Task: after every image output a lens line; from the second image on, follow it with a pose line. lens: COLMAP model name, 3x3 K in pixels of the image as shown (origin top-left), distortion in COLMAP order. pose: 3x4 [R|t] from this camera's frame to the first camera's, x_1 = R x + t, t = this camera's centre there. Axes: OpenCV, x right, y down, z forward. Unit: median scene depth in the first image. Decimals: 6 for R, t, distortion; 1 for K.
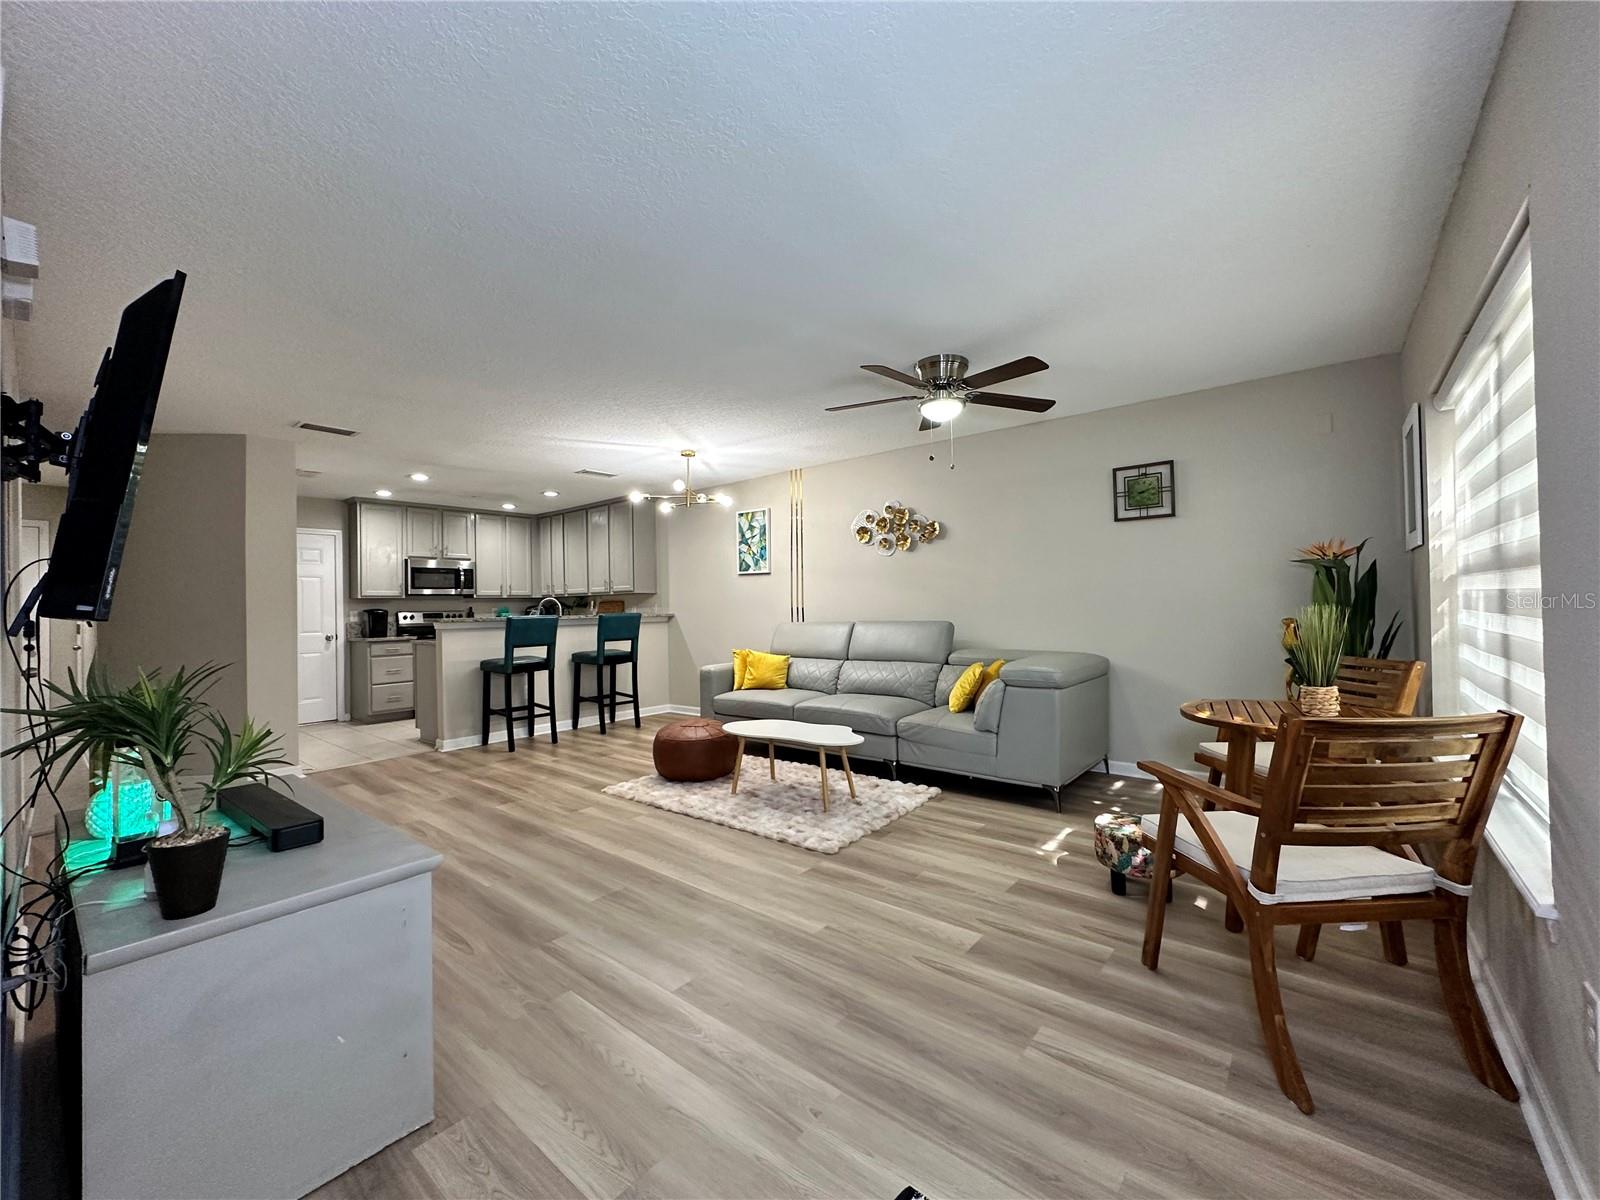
lens RADIAL K [[639.8, 0, 797.7], [0, 639.8, 601.4], [0, 0, 1]] dist [-0.006413, 0.002727]
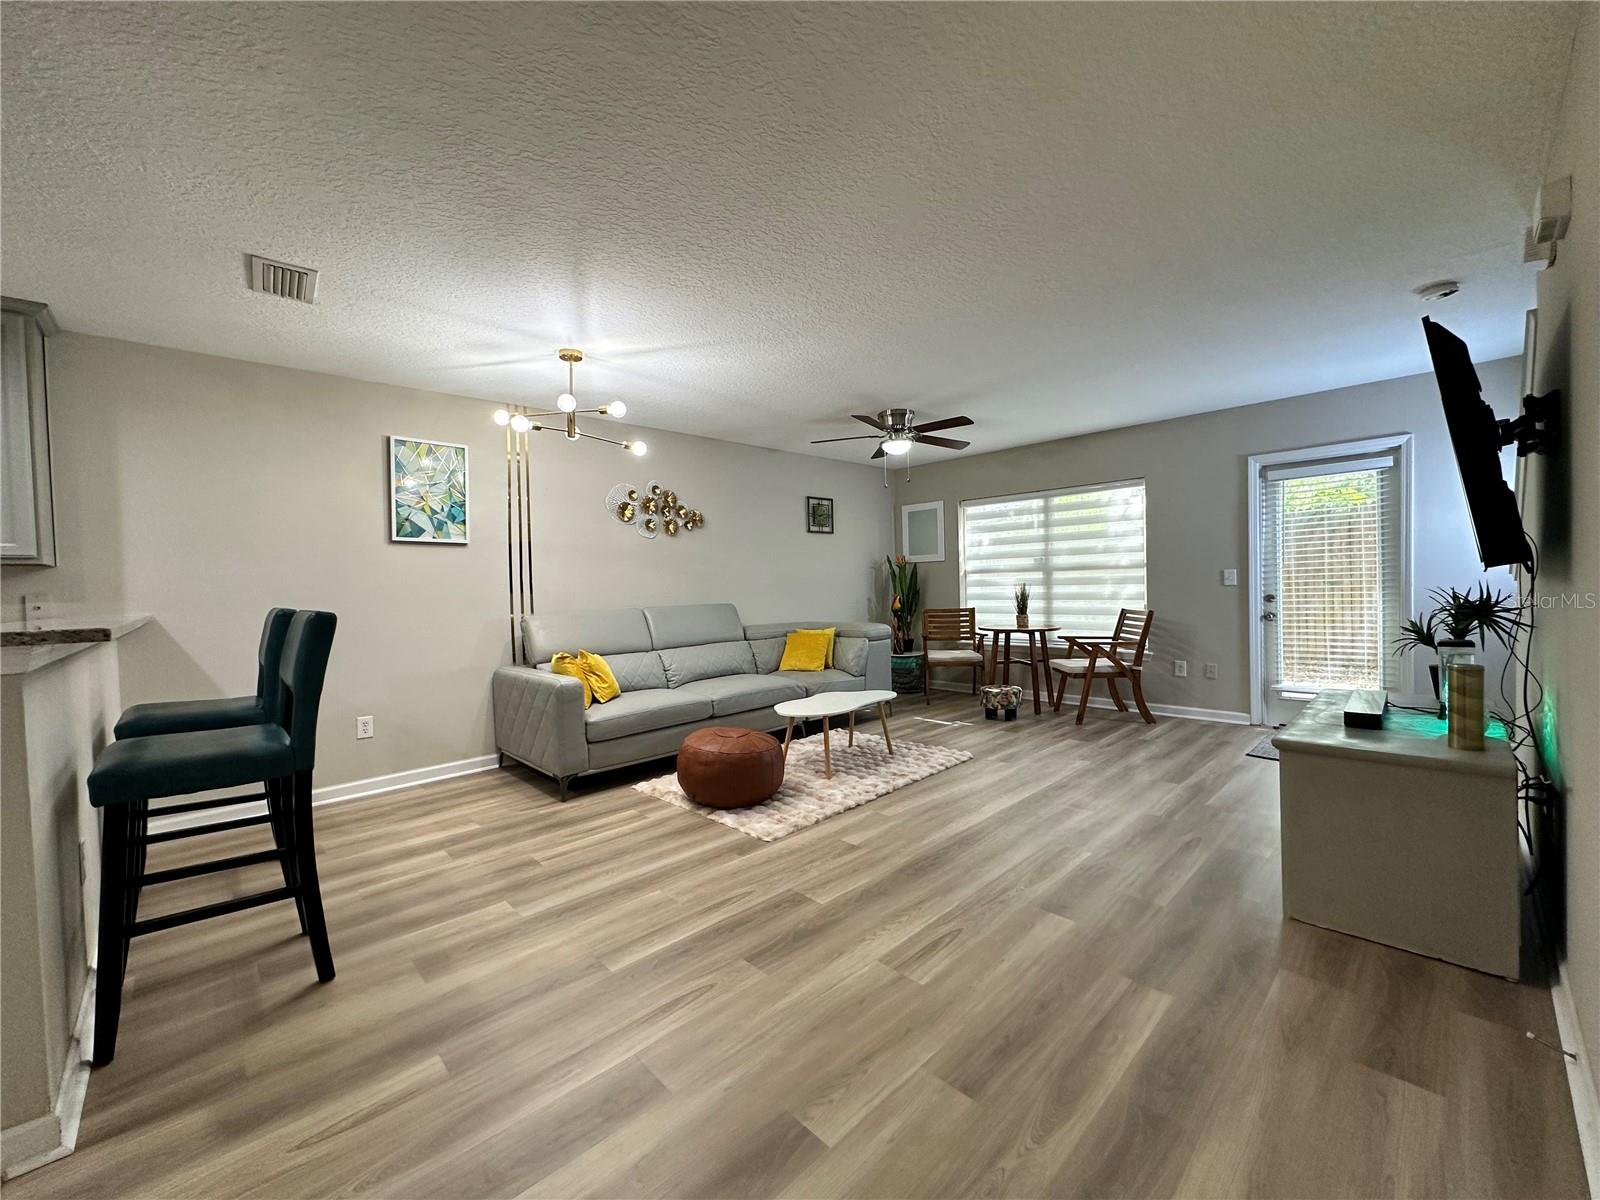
lens RADIAL K [[639.8, 0, 791.7], [0, 639.8, 597.8], [0, 0, 1]] dist [-0.006413, 0.002727]
pose [[0.116627, -0.002066, 0.993174, -0.636292], [0.018868, 0.999822, -0.000136, 0.016960], [-0.992997, 0.018755, 0.116645, 0.559955]]
